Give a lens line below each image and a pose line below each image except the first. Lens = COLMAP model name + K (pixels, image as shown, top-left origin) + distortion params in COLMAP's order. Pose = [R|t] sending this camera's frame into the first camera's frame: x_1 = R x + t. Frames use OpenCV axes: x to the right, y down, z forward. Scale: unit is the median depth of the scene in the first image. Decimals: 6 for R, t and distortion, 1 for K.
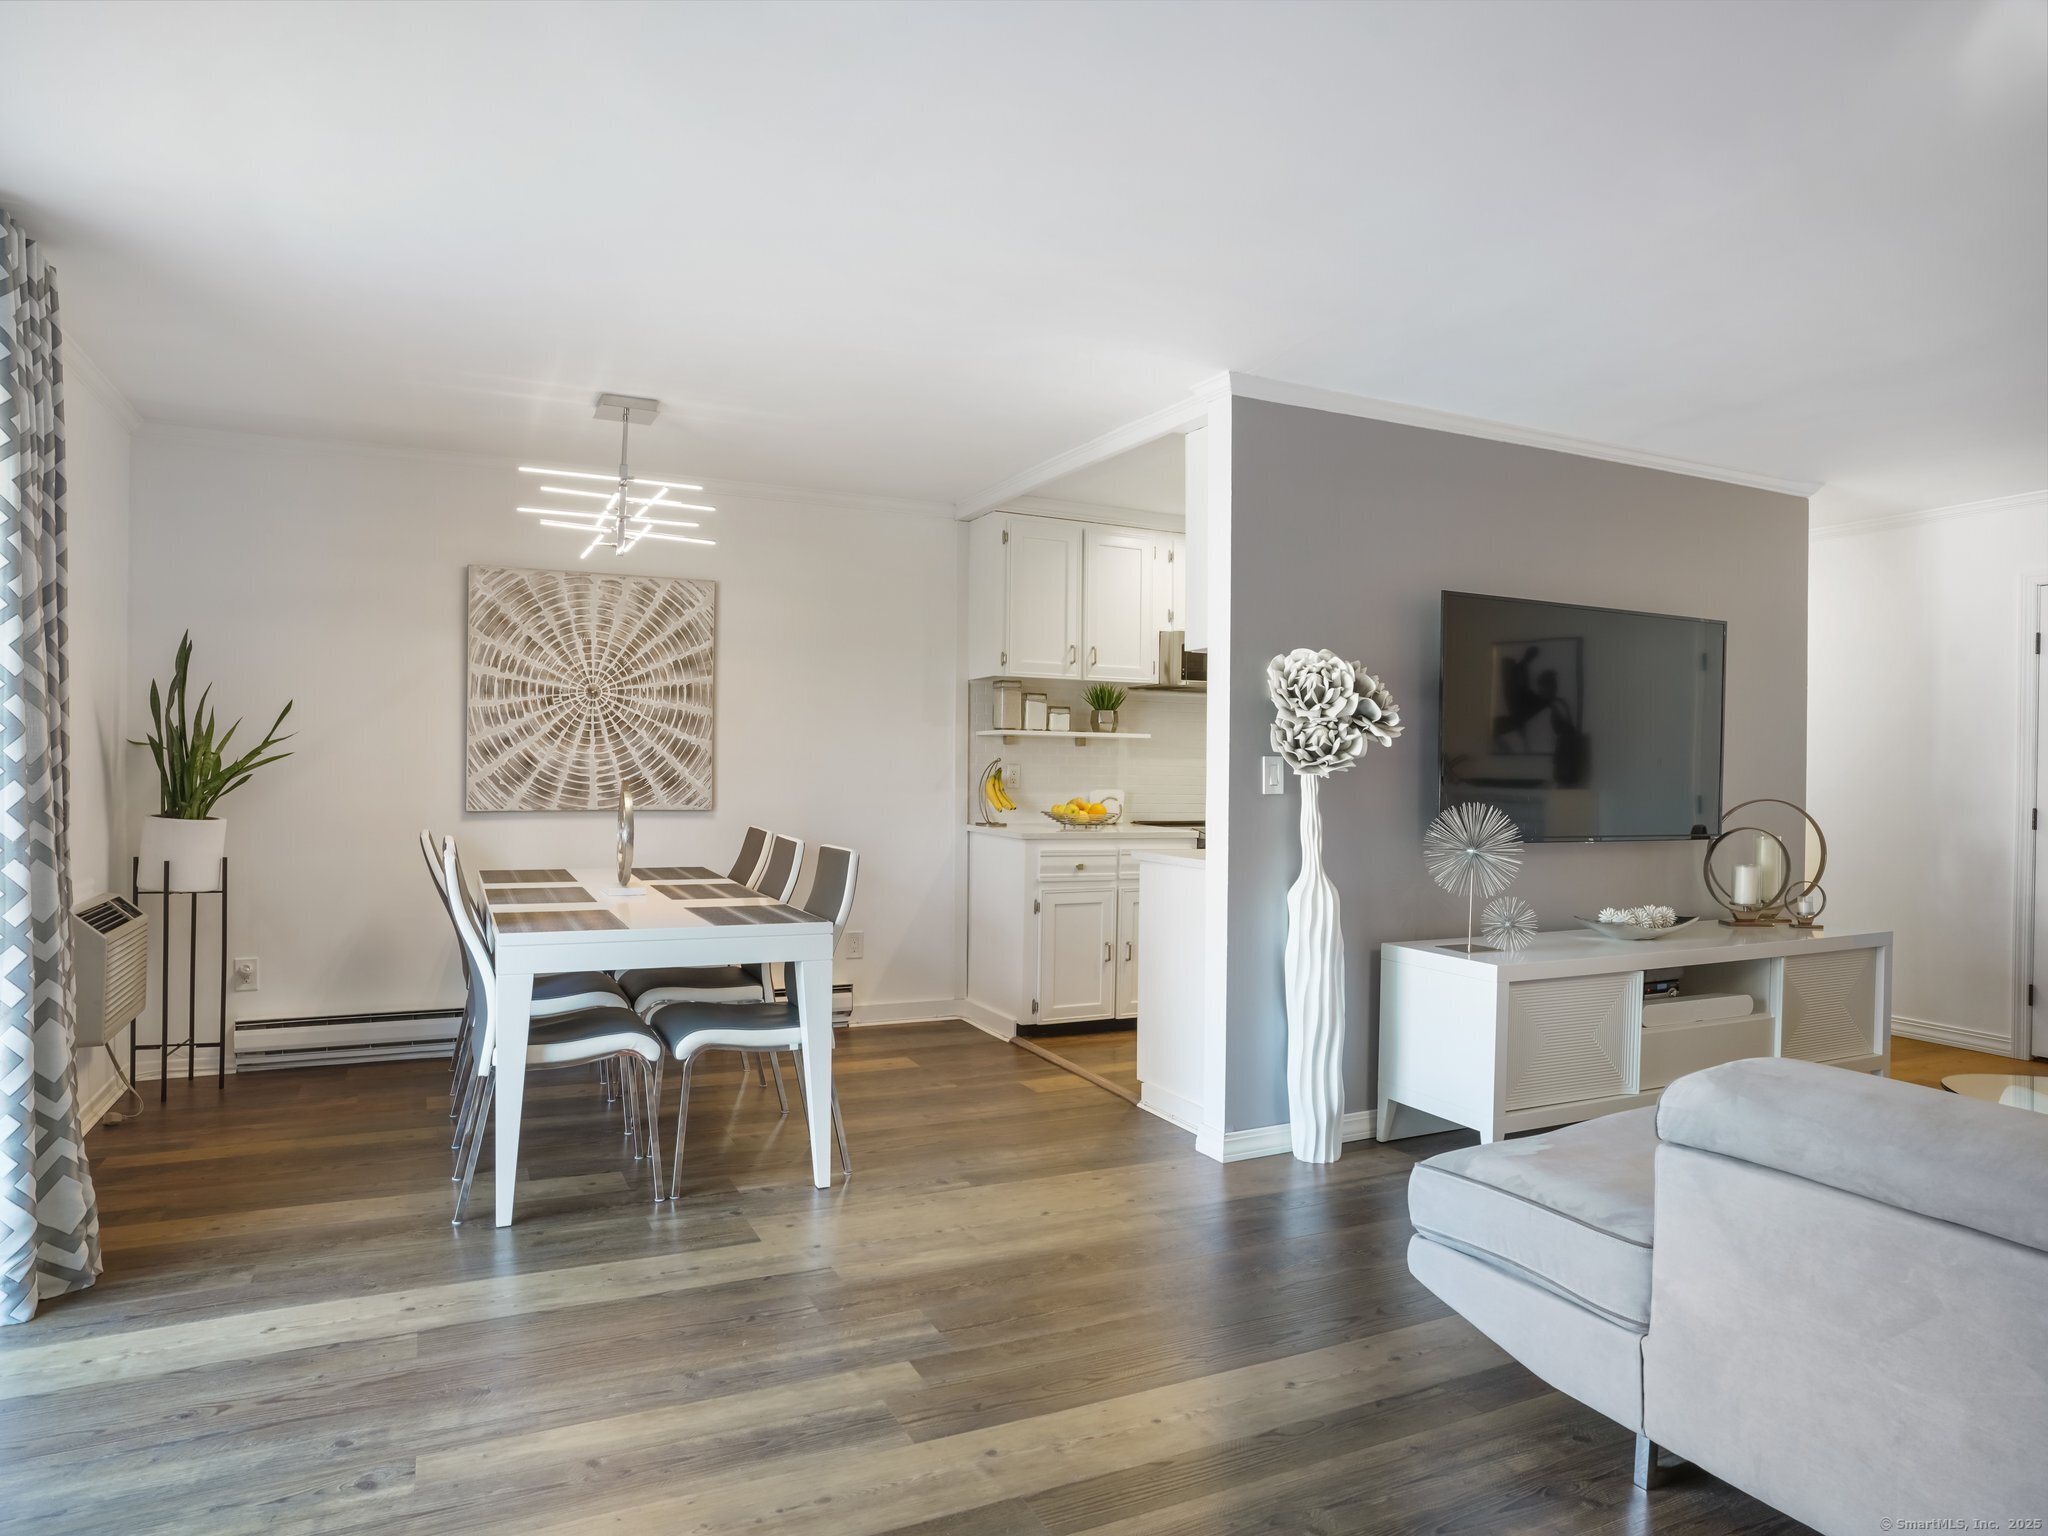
lens RADIAL K [[1244.1, 0, 1034.4], [0, 1244.1, 782.3], [0, 0, 1]] dist [-0.002545, -0.000449]
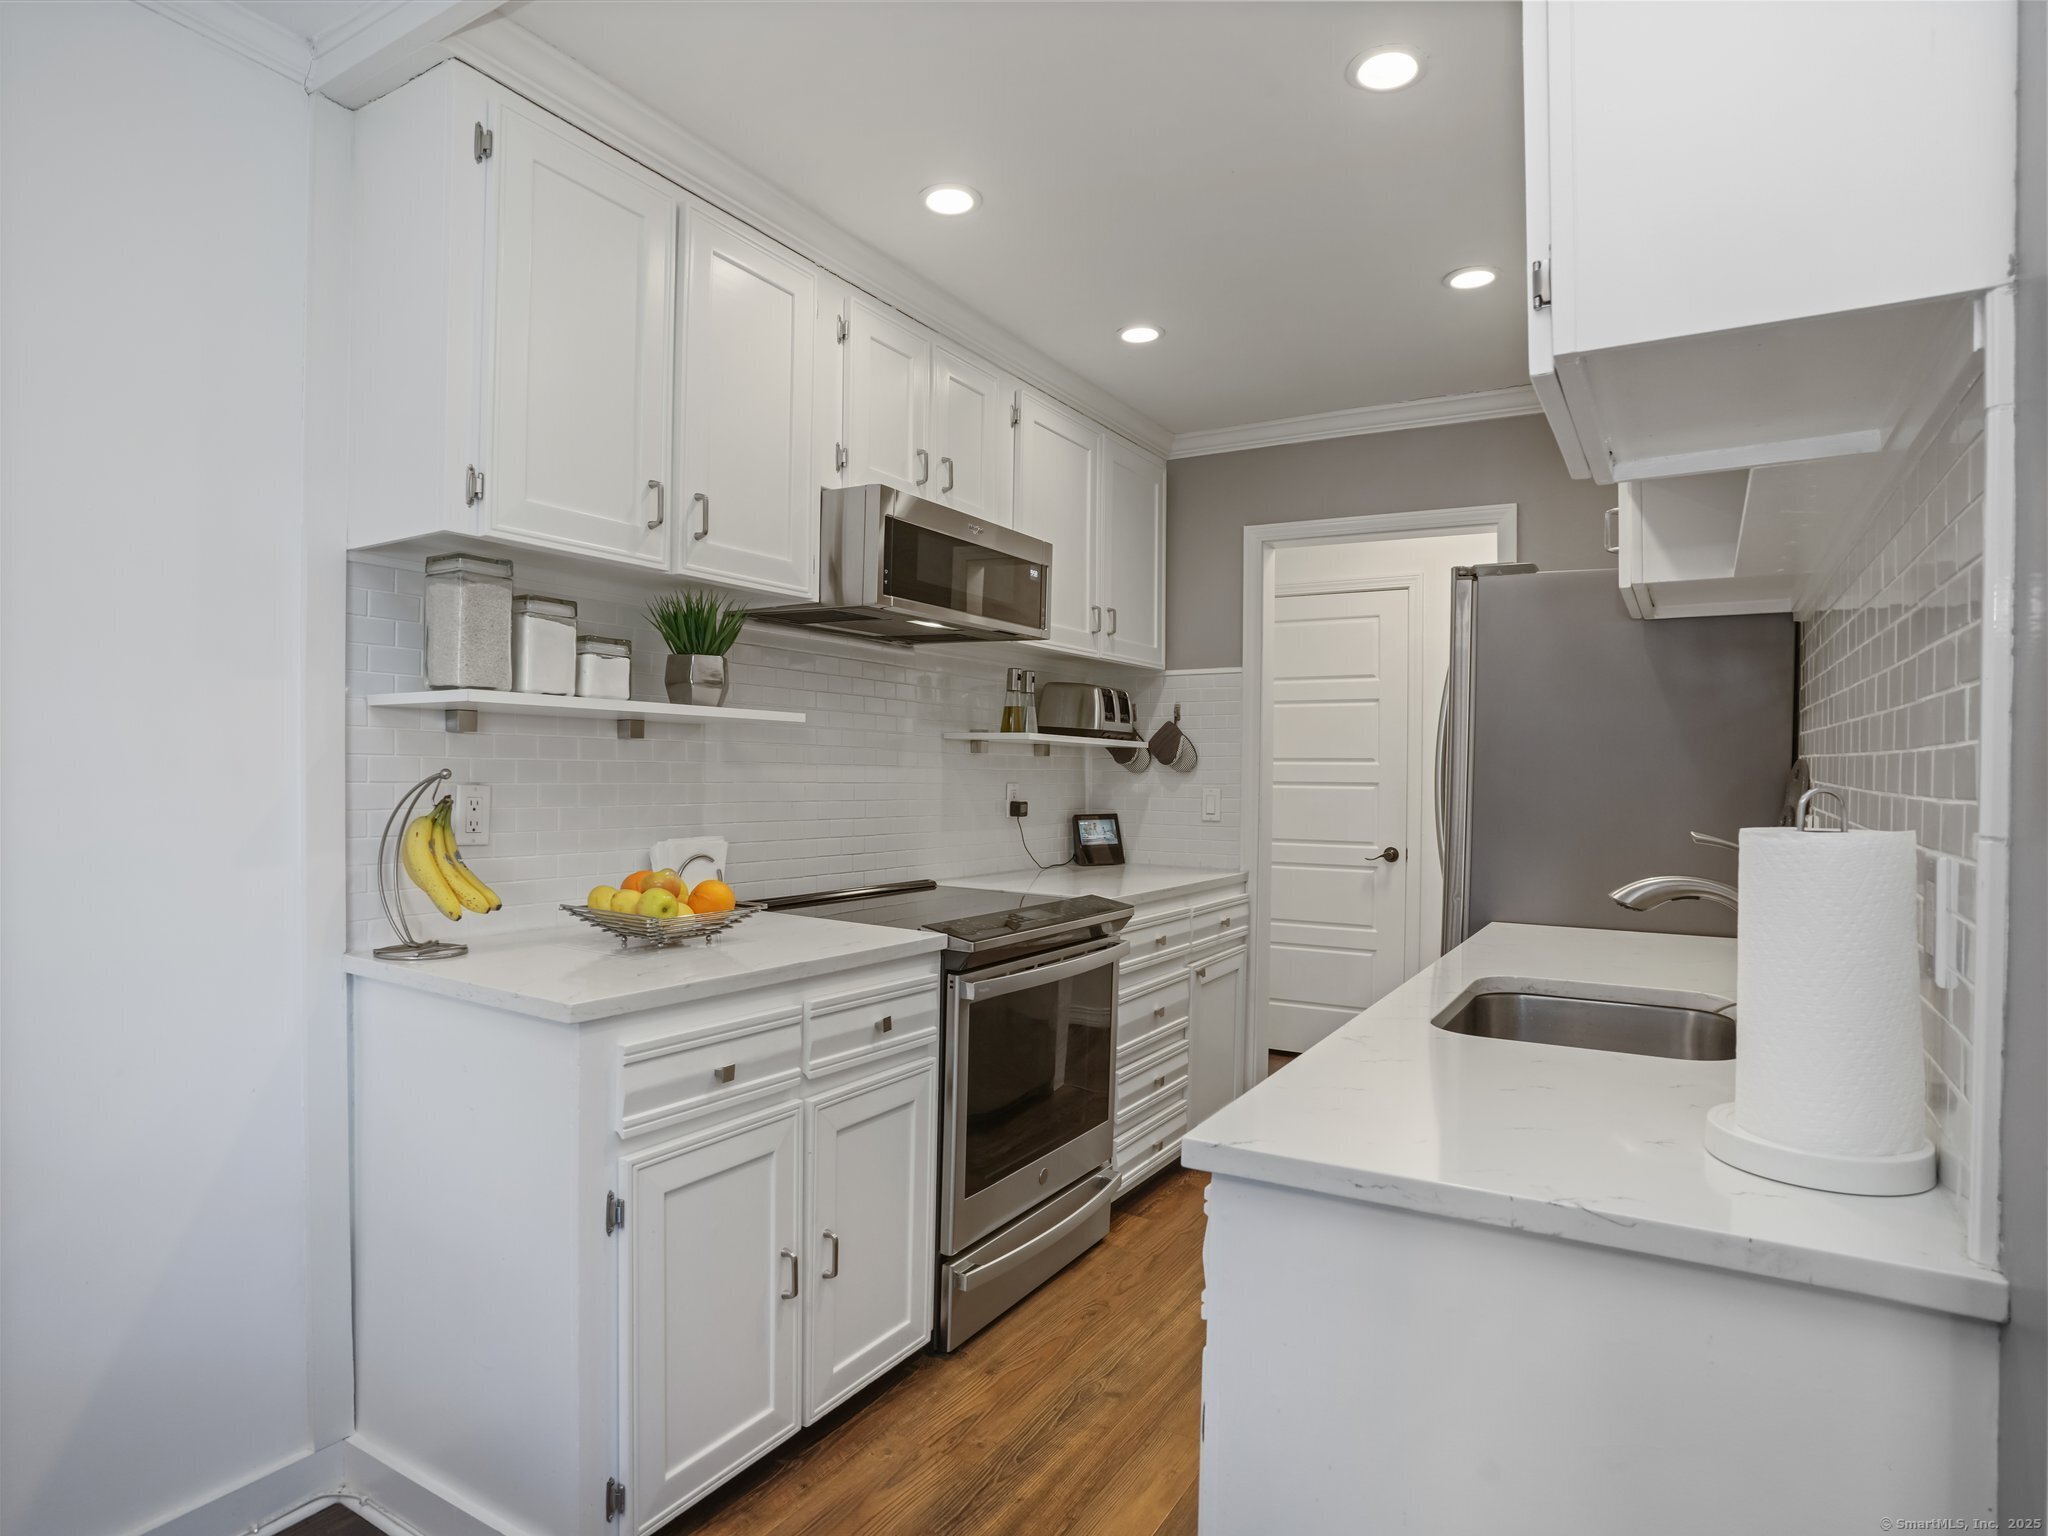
lens RADIAL K [[1129.4, 0, 1023.7], [0, 1129.4, 786.4], [0, 0, 1]] dist [-0.057204, 0.001380]
pose [[0.835703, -0.008499, 0.549115, -0.064974], [-0.000687, 0.999863, 0.016521, -0.019662], [-0.549181, -0.014184, 0.835583, 0.634096]]
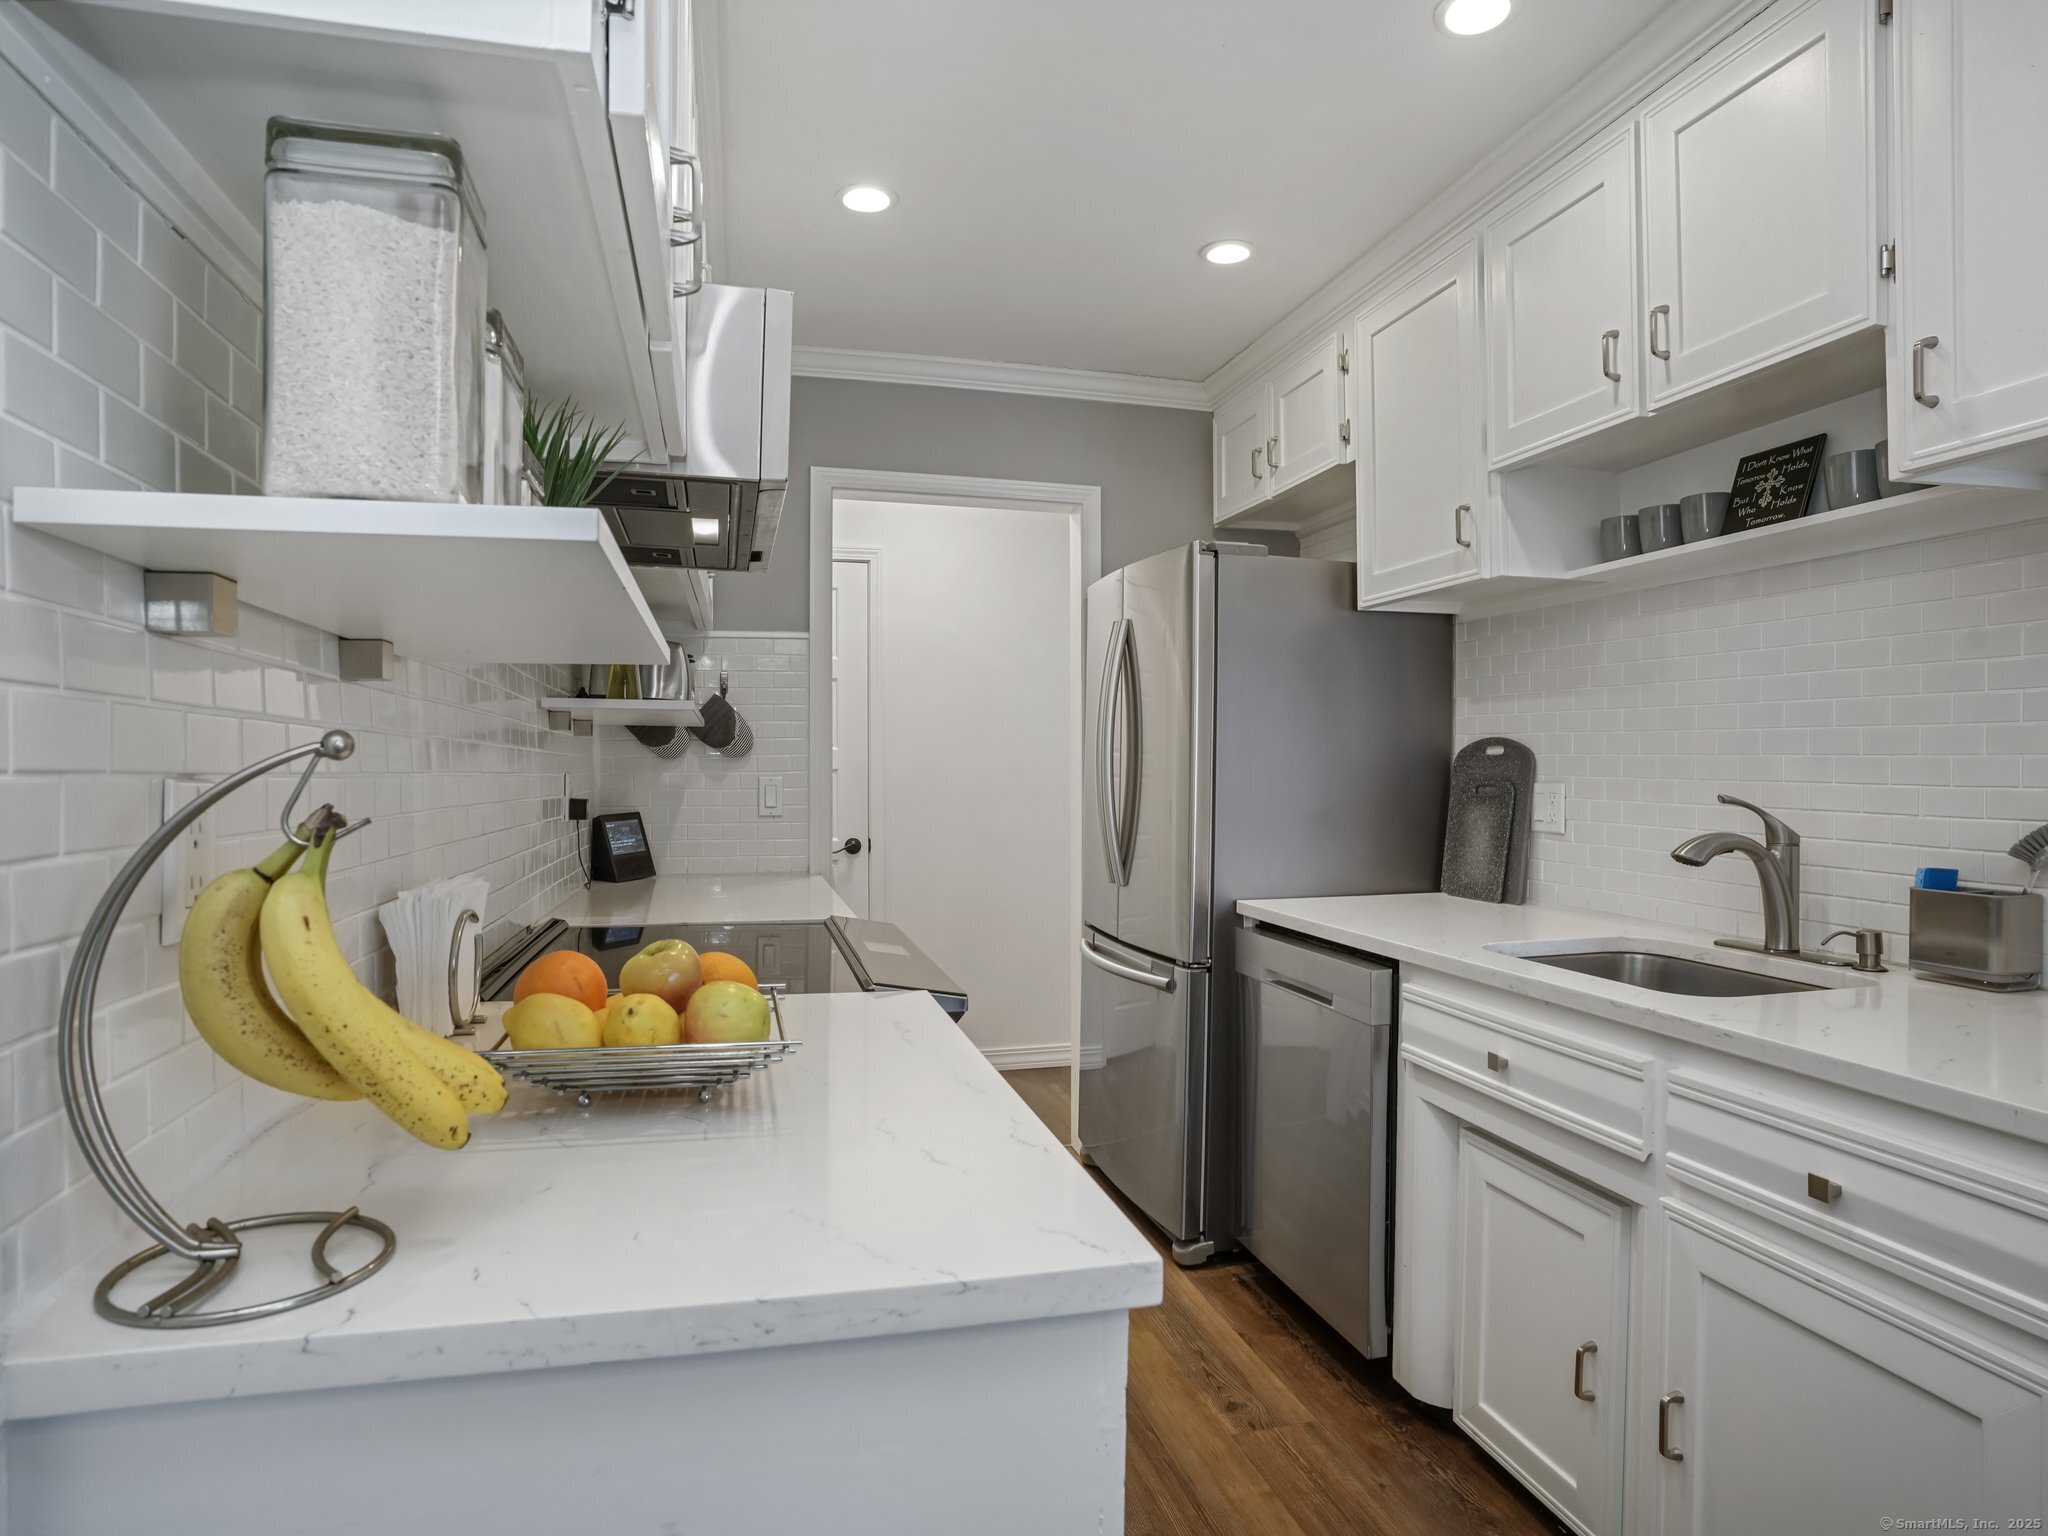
lens RADIAL K [[1131.7, 0, 1007.8], [0, 1131.7, 779.3], [0, 0, 1]] dist [-0.065807, 0.001120]
pose [[0.214944, -0.020376, 0.976414, -0.122613], [0.008203, 0.999785, 0.019058, -0.015776], [-0.976592, 0.003913, 0.215065, 0.902866]]
